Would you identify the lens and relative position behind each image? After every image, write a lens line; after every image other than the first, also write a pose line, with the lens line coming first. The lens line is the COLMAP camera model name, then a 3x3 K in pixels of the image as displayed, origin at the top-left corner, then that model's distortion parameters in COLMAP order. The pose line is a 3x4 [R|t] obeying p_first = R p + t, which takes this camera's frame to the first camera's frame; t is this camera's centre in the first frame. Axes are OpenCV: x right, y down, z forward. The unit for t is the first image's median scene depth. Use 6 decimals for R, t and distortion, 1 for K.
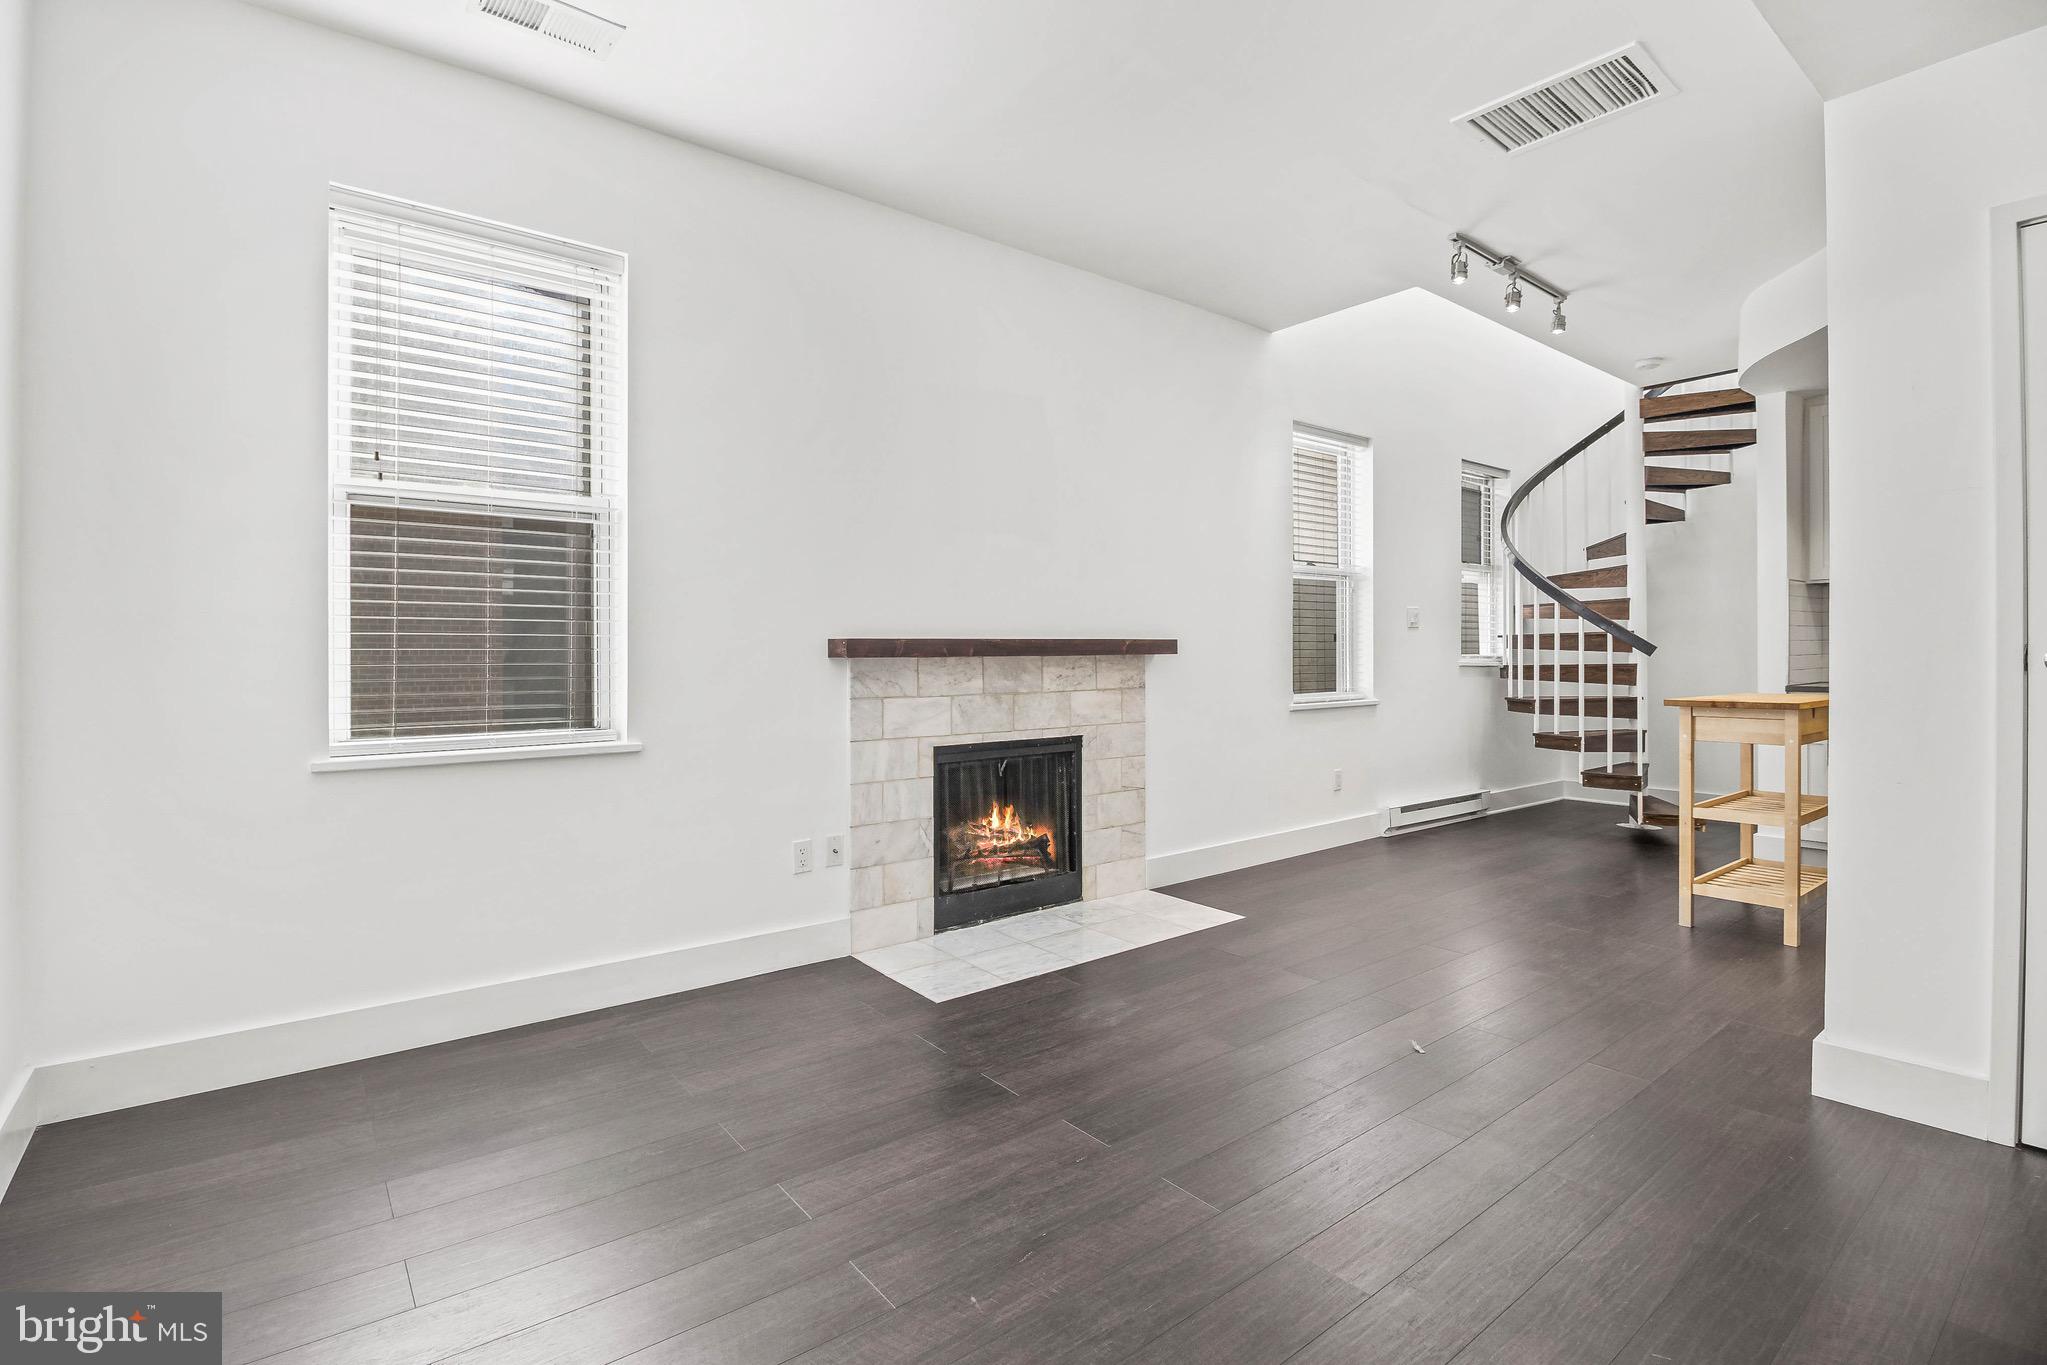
lens RADIAL K [[968.1, 0, 1004.2], [0, 968.1, 653.1], [0, 0, 1]] dist [-0.002118, 0.003583]
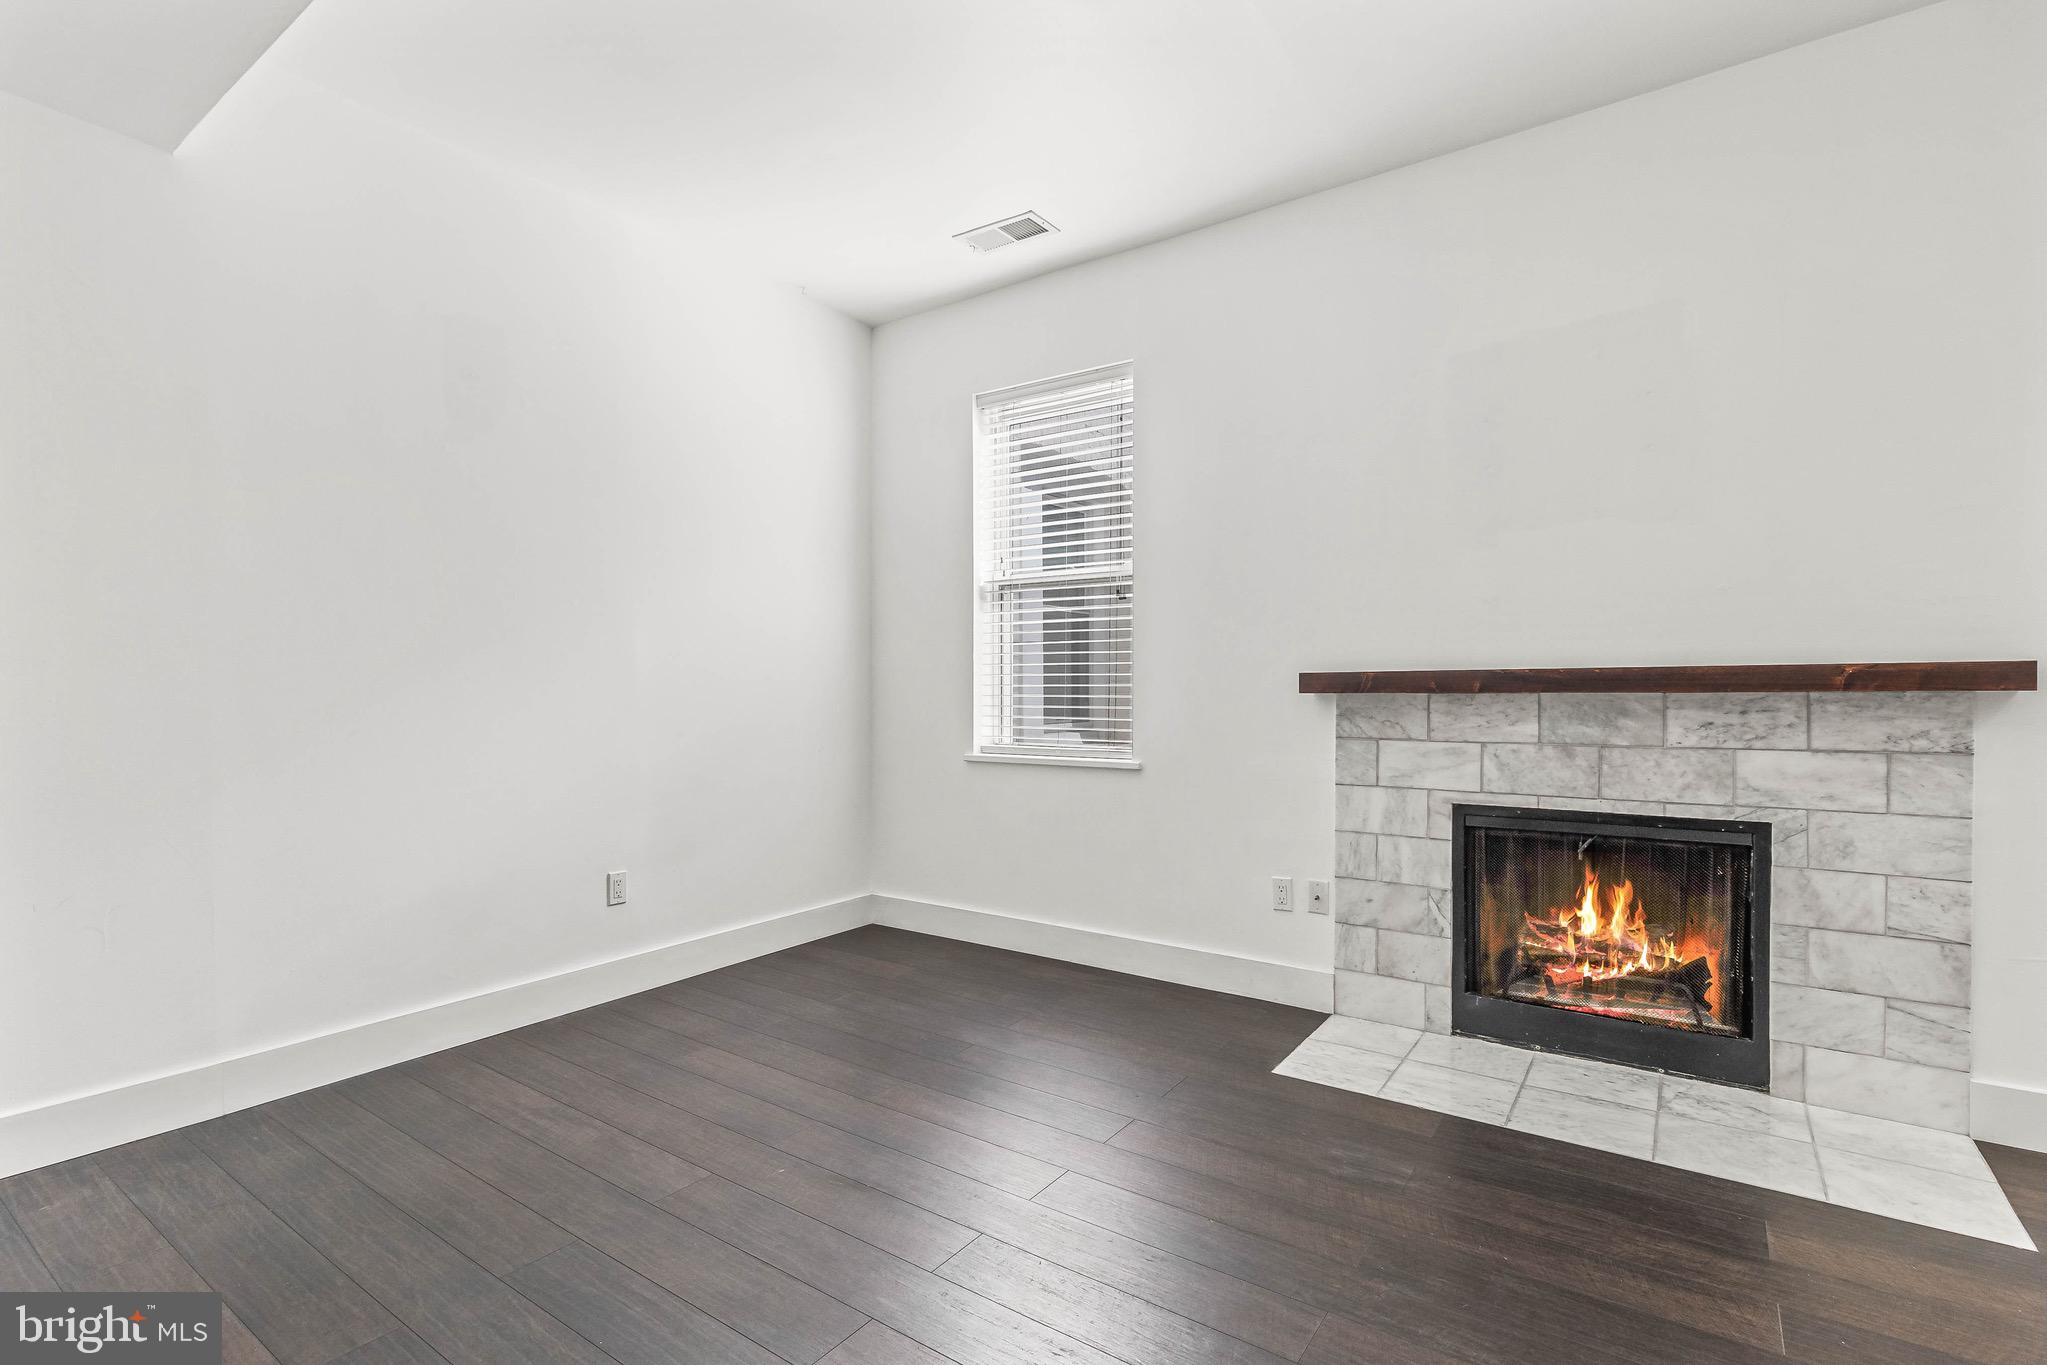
lens RADIAL K [[968.1, 0, 1023.5], [0, 968.1, 701.4], [0, 0, 1]] dist [-0.002118, 0.003583]
pose [[0.282999, 0.013395, -0.959027, 0.581757], [-0.000387, 0.999904, 0.013851, -0.000061], [0.959120, -0.003548, 0.282977, 0.411876]]
